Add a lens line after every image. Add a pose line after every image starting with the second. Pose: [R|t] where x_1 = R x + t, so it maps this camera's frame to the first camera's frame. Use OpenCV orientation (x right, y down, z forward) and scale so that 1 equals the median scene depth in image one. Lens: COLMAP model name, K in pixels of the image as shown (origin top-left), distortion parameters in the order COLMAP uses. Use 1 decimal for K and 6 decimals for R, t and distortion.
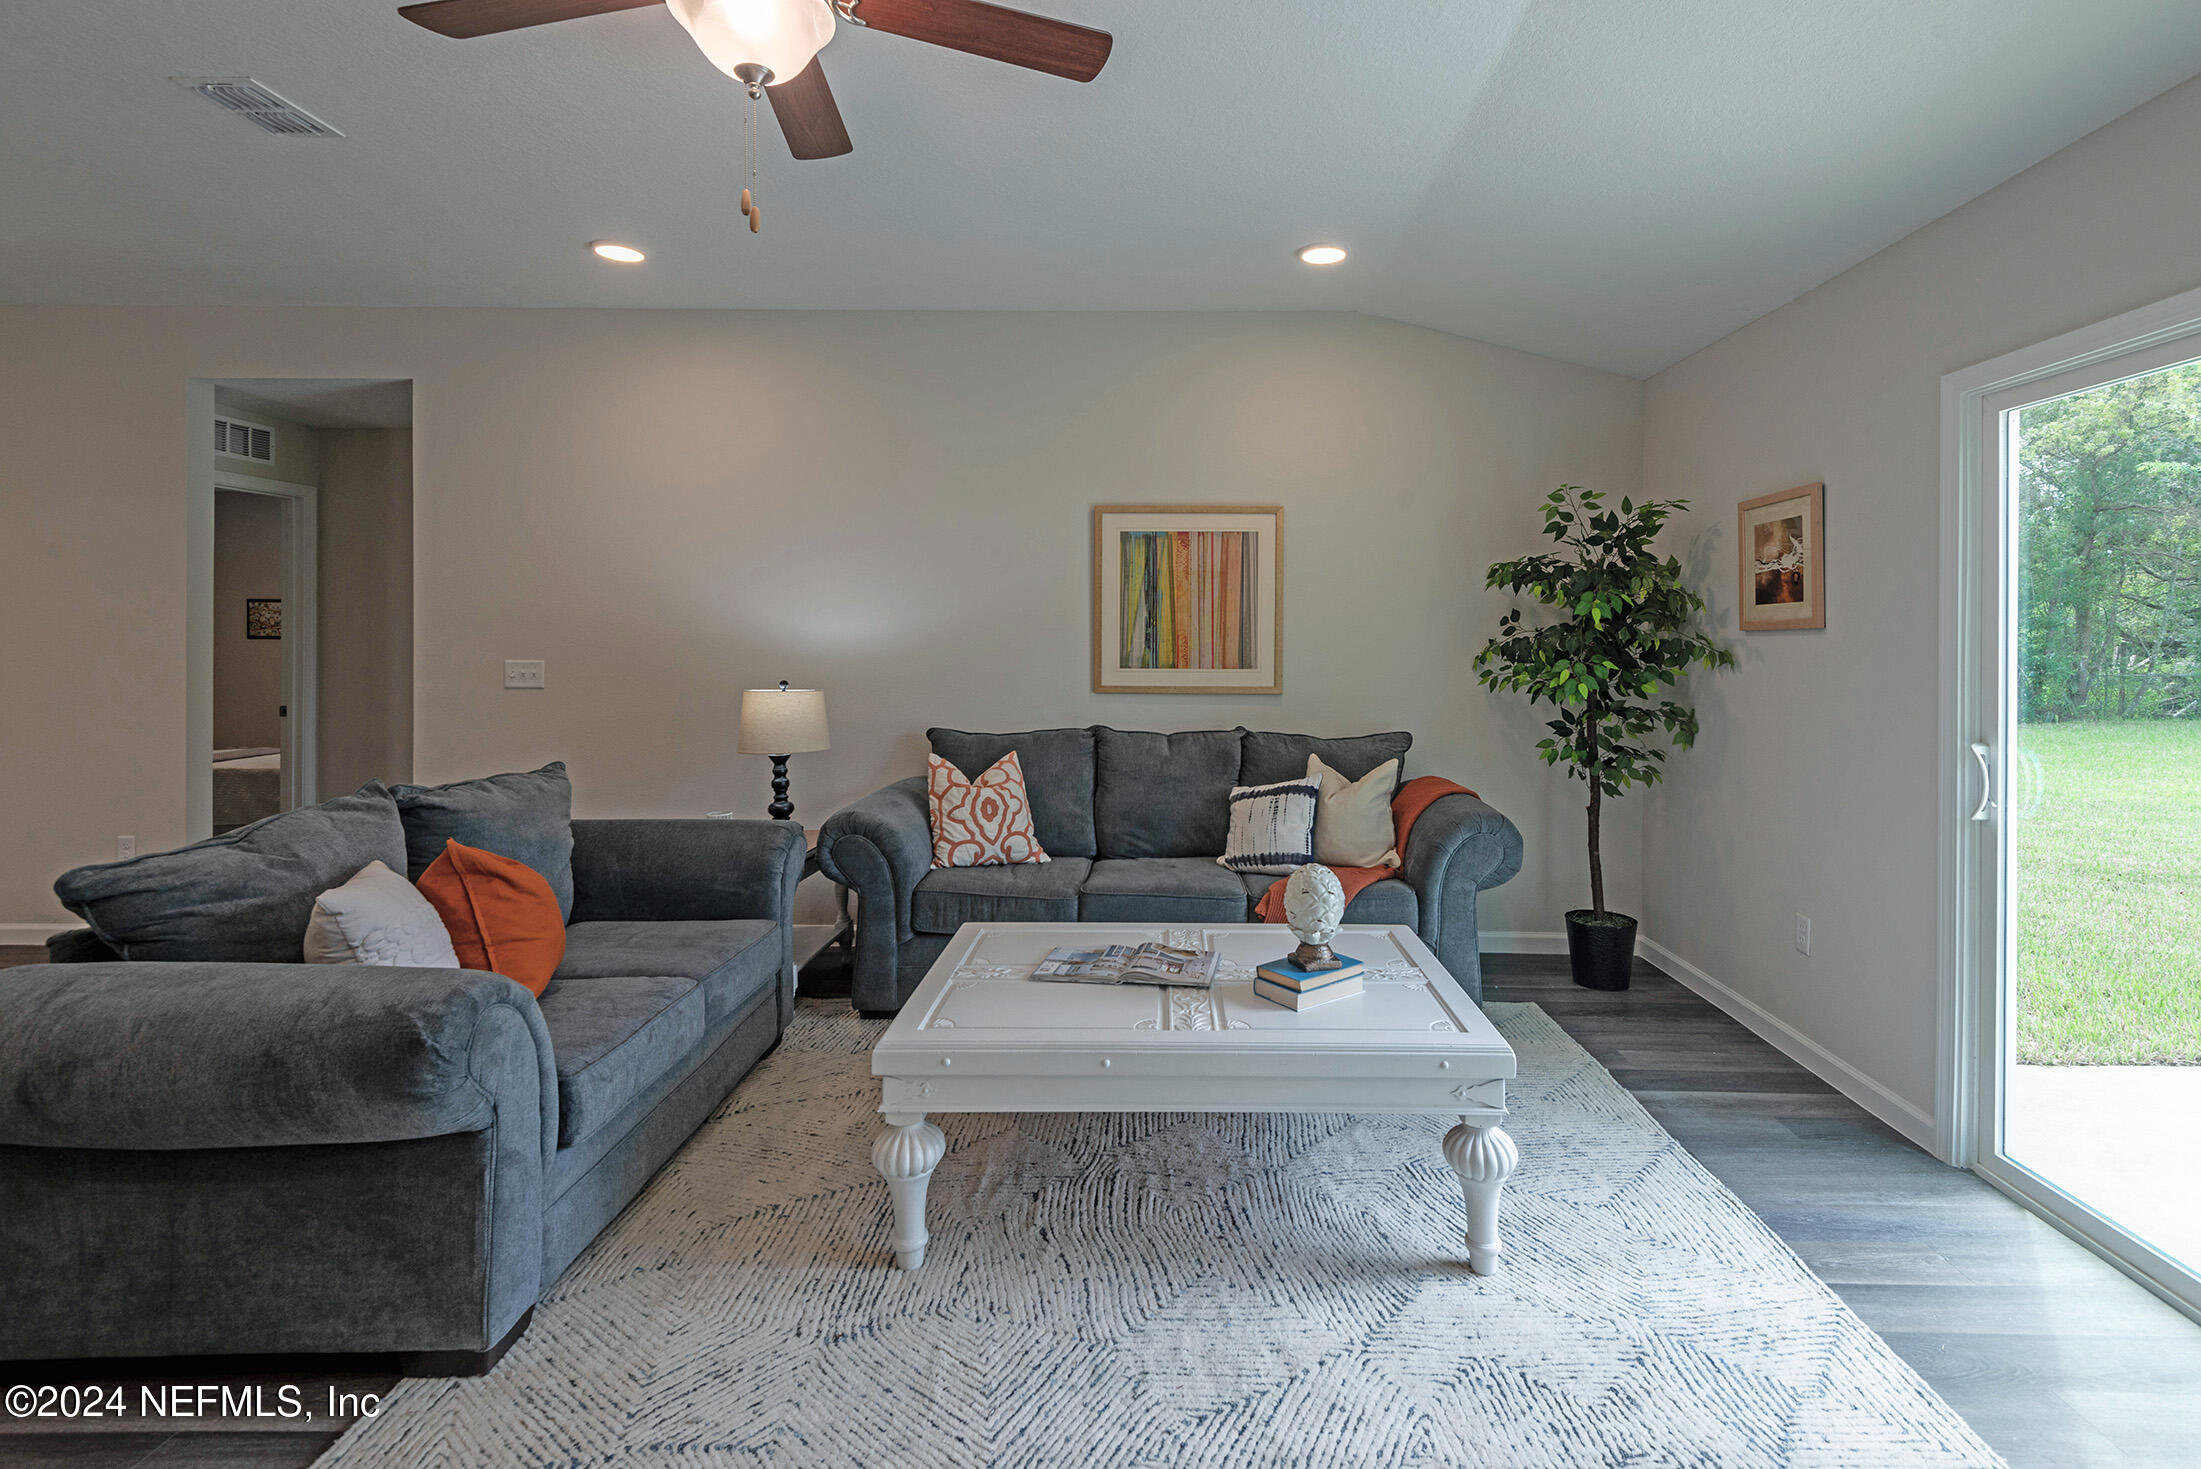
lens RADIAL K [[1030.1, 0, 1172.1], [0, 1030.1, 644.6], [0, 0, 1]] dist [0.043015, -0.023530]
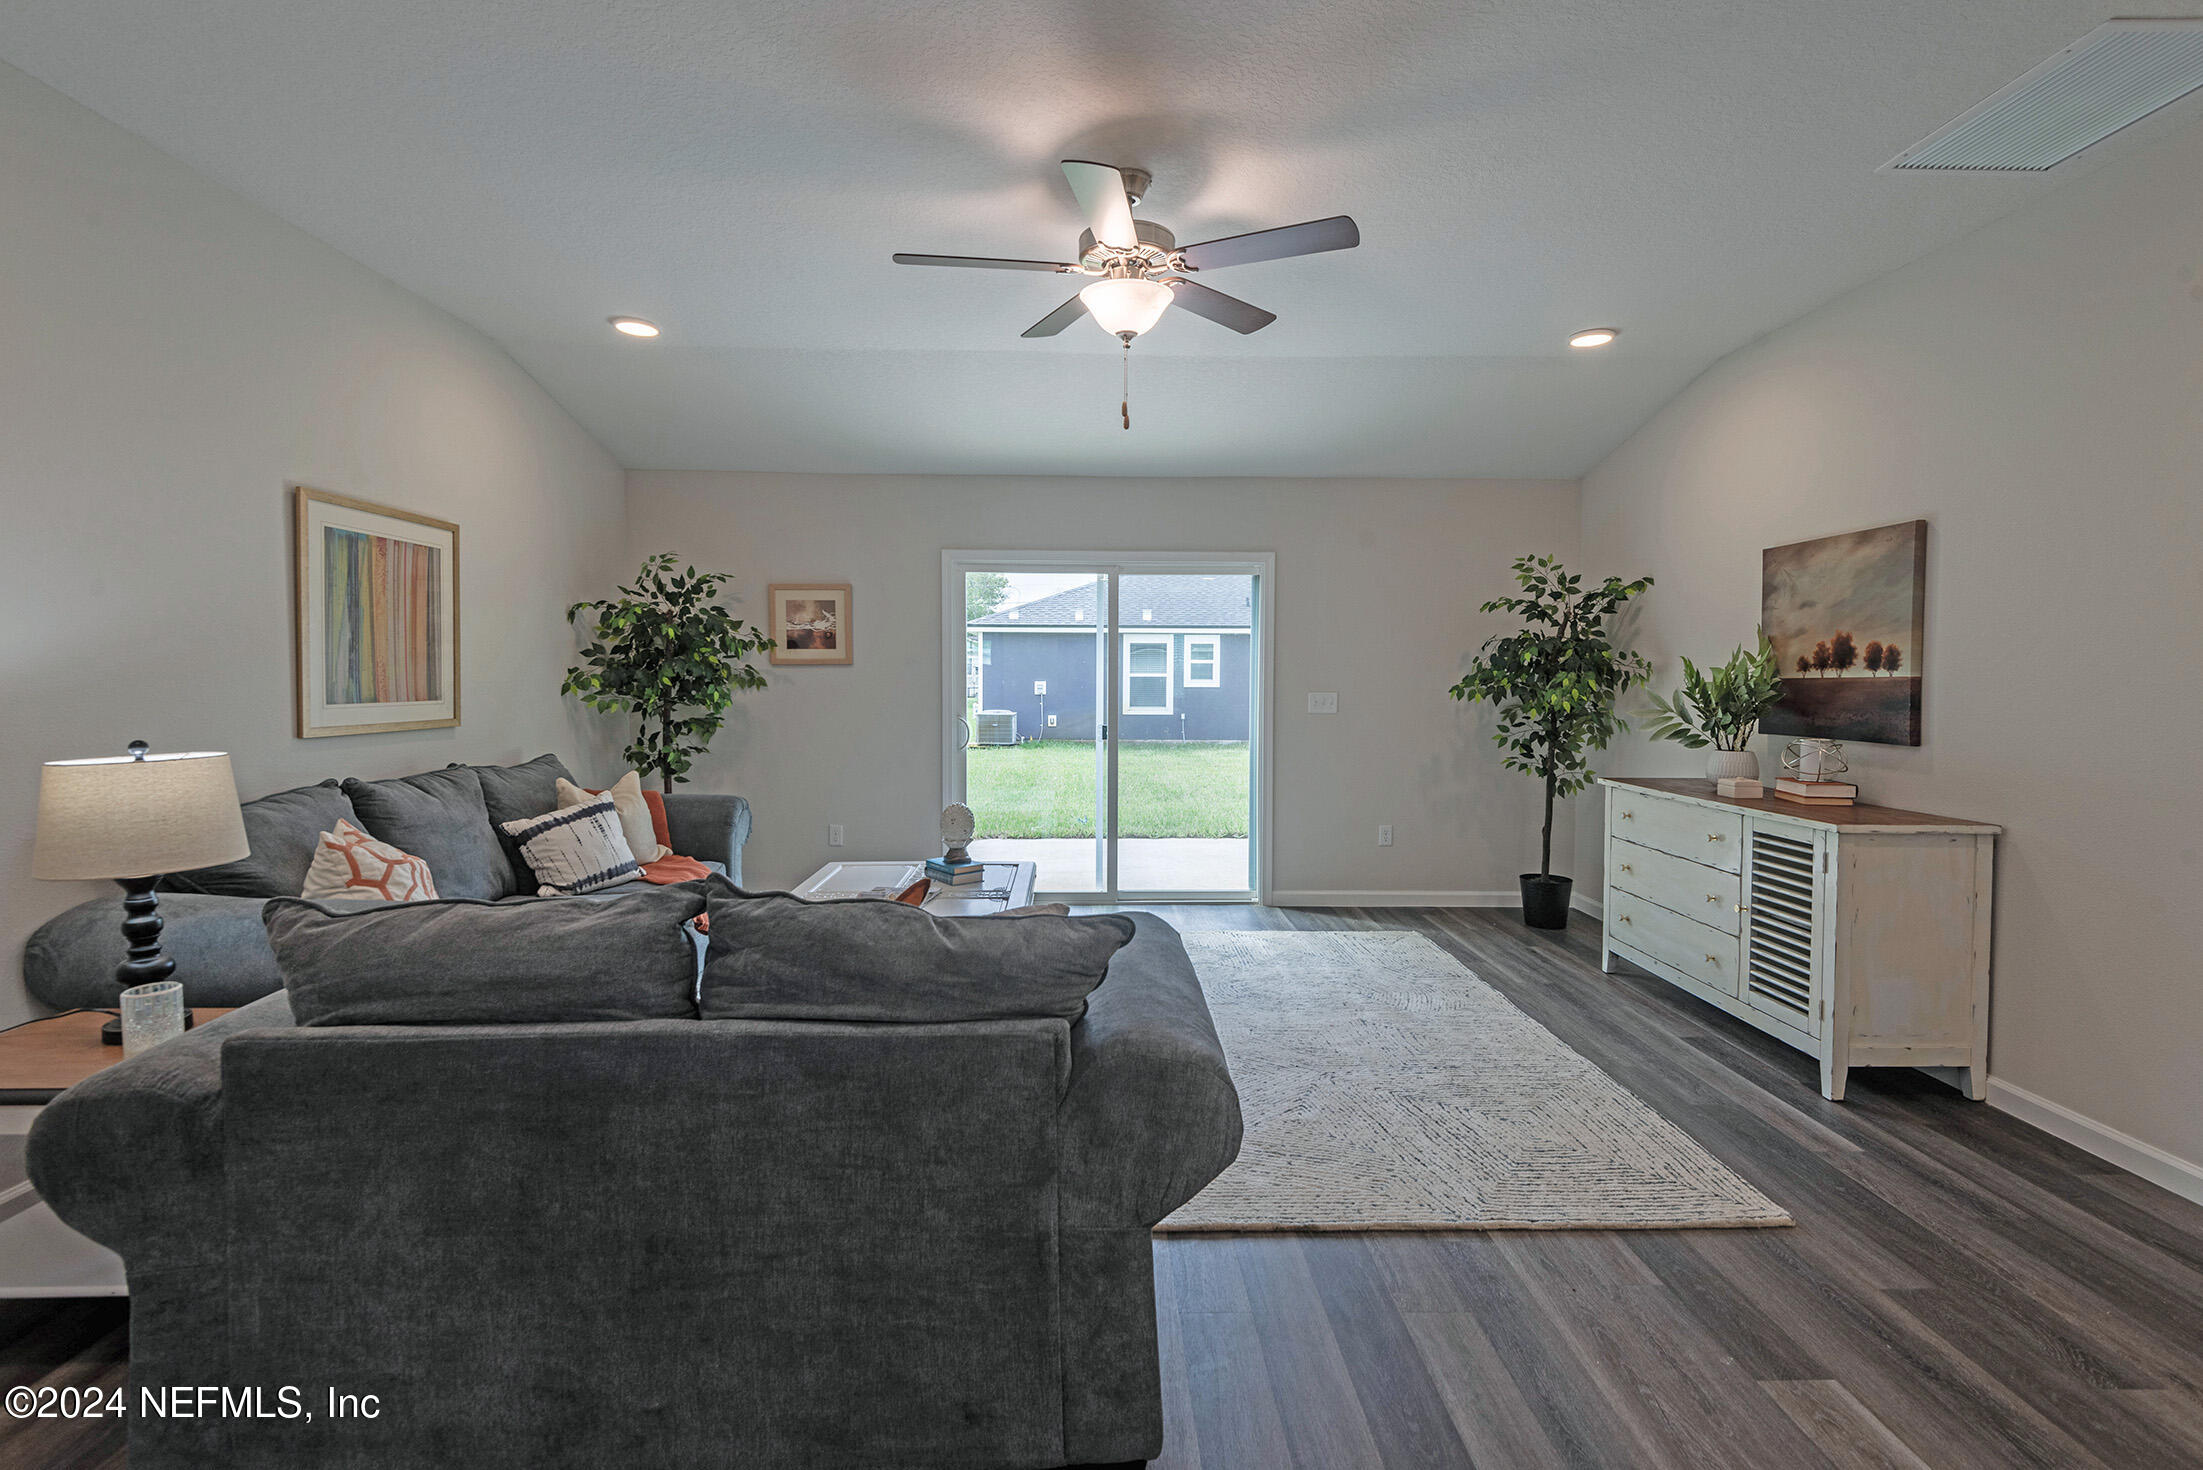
lens RADIAL K [[1000.8, 0, 1104.7], [0, 1000.8, 708.0], [0, 0, 1]] dist [0.032772, -0.019388]
pose [[-0.033709, -0.035833, 0.998789, -0.952439], [-0.001279, 0.999358, 0.035810, -0.002452], [-0.999431, -0.000071, -0.033733, 0.511900]]
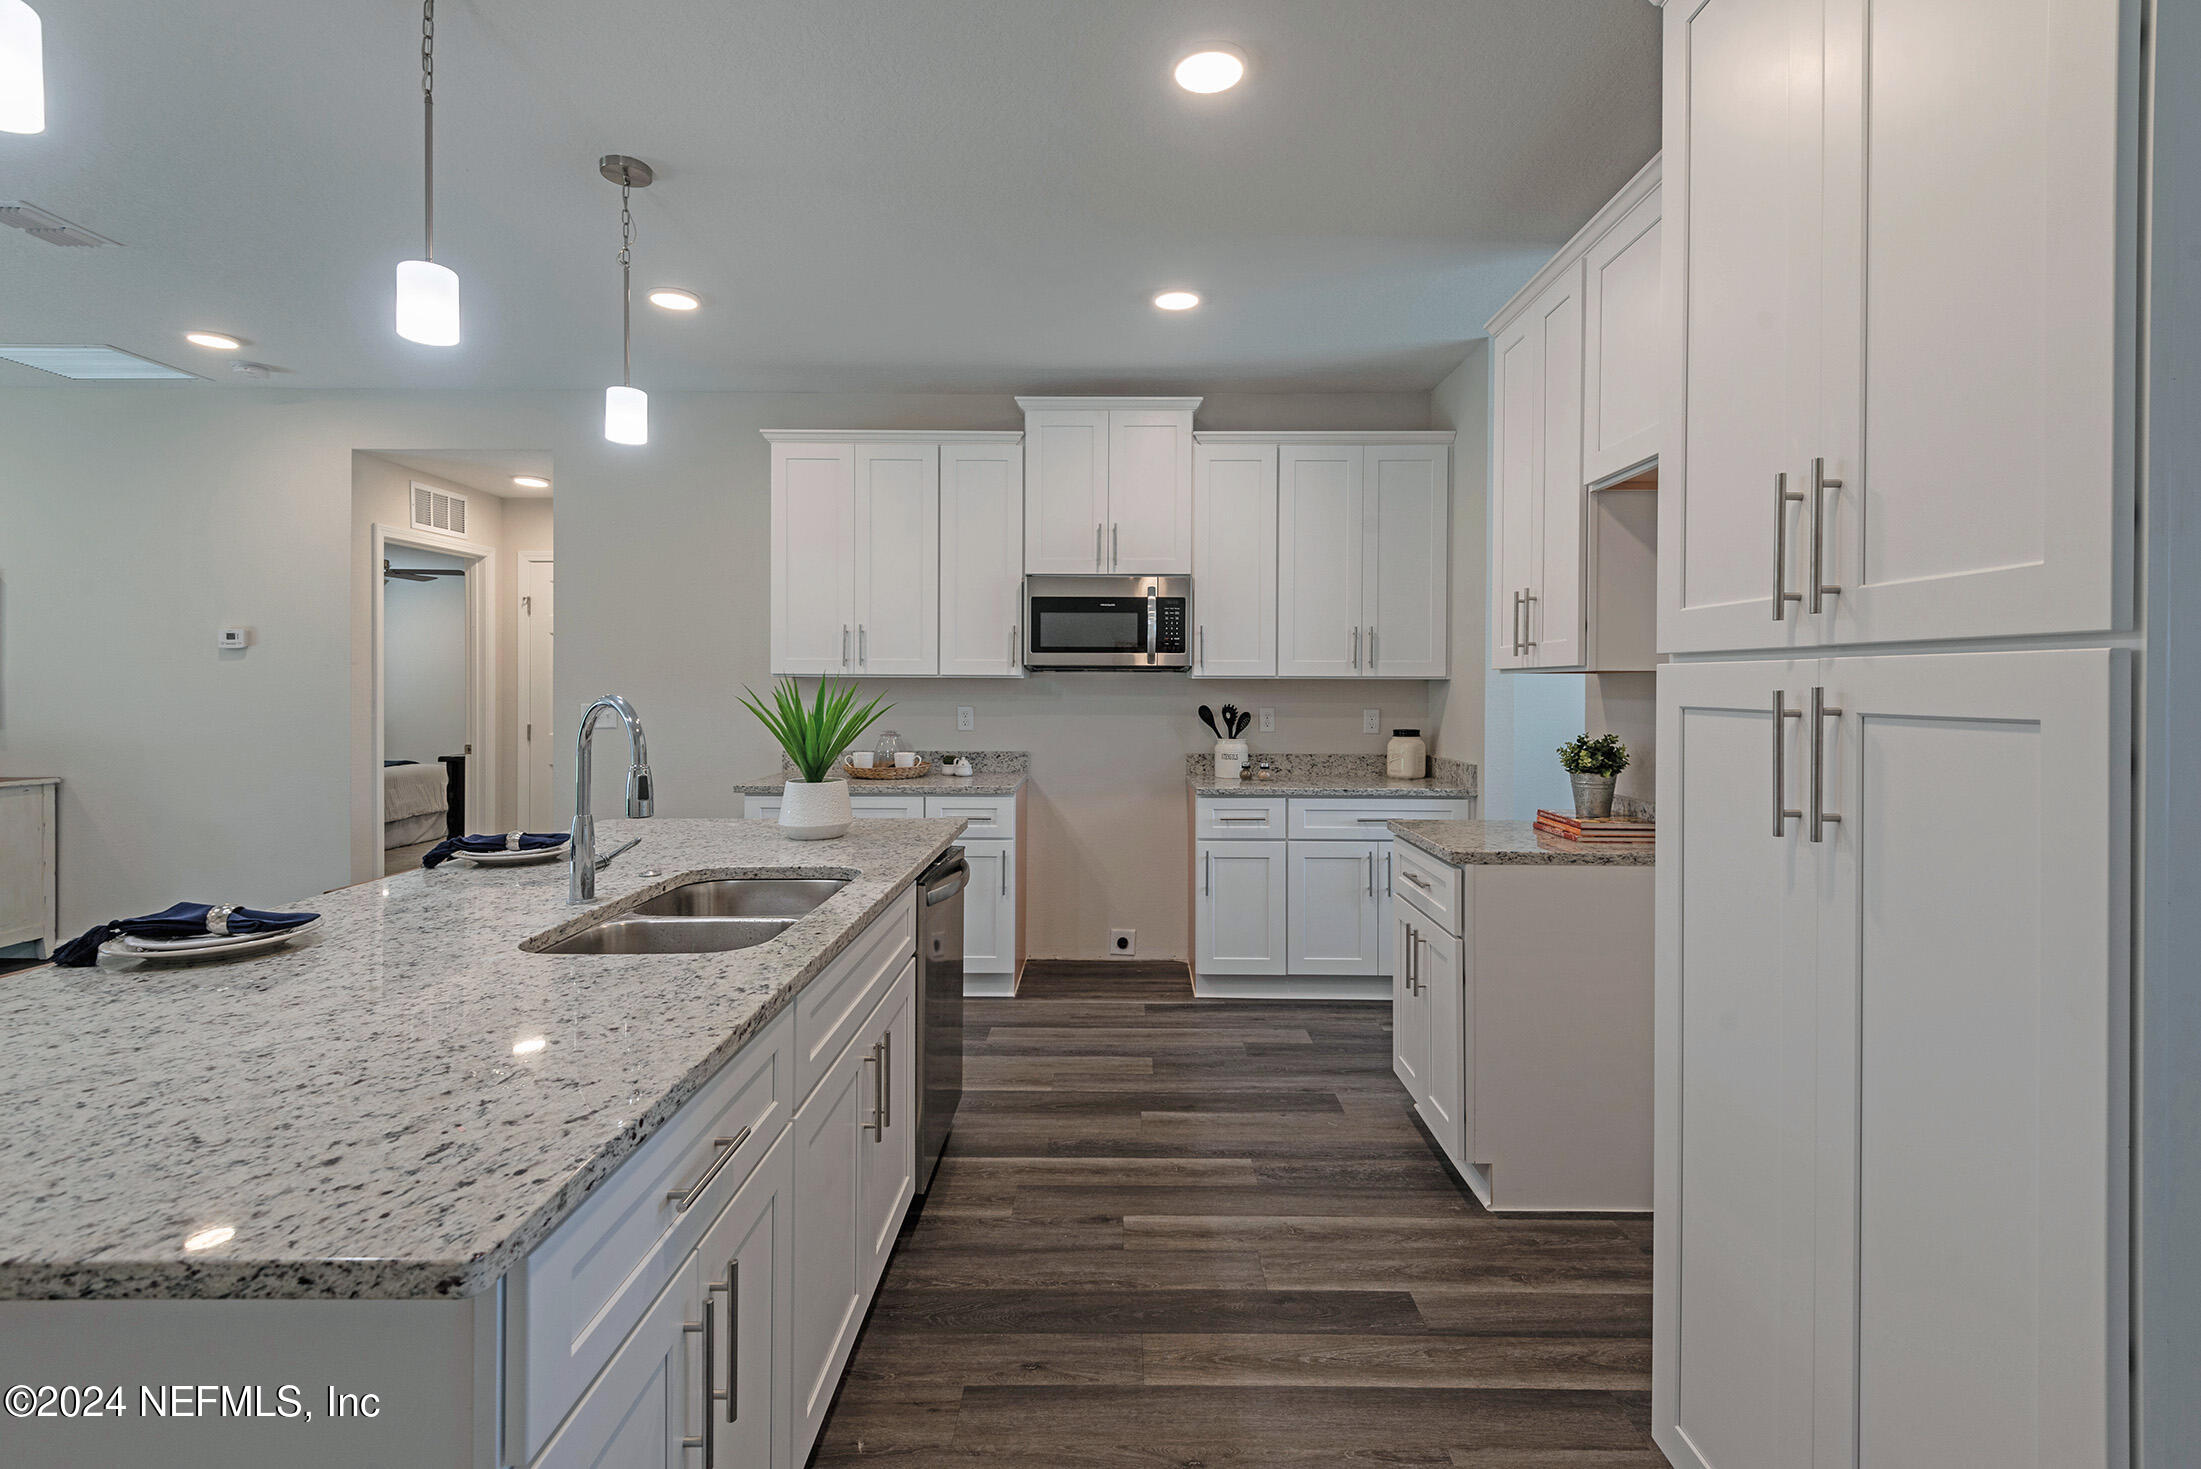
lens RADIAL K [[1010.1, 0, 1109.5], [0, 1010.1, 683.5], [0, 0, 1]] dist [0.033167, -0.019970]
pose [[-0.999948, -0.008035, -0.006344, -1.466564], [-0.008046, 0.999966, 0.001688, -0.009901], [0.006330, 0.001739, -0.999978, 1.048349]]
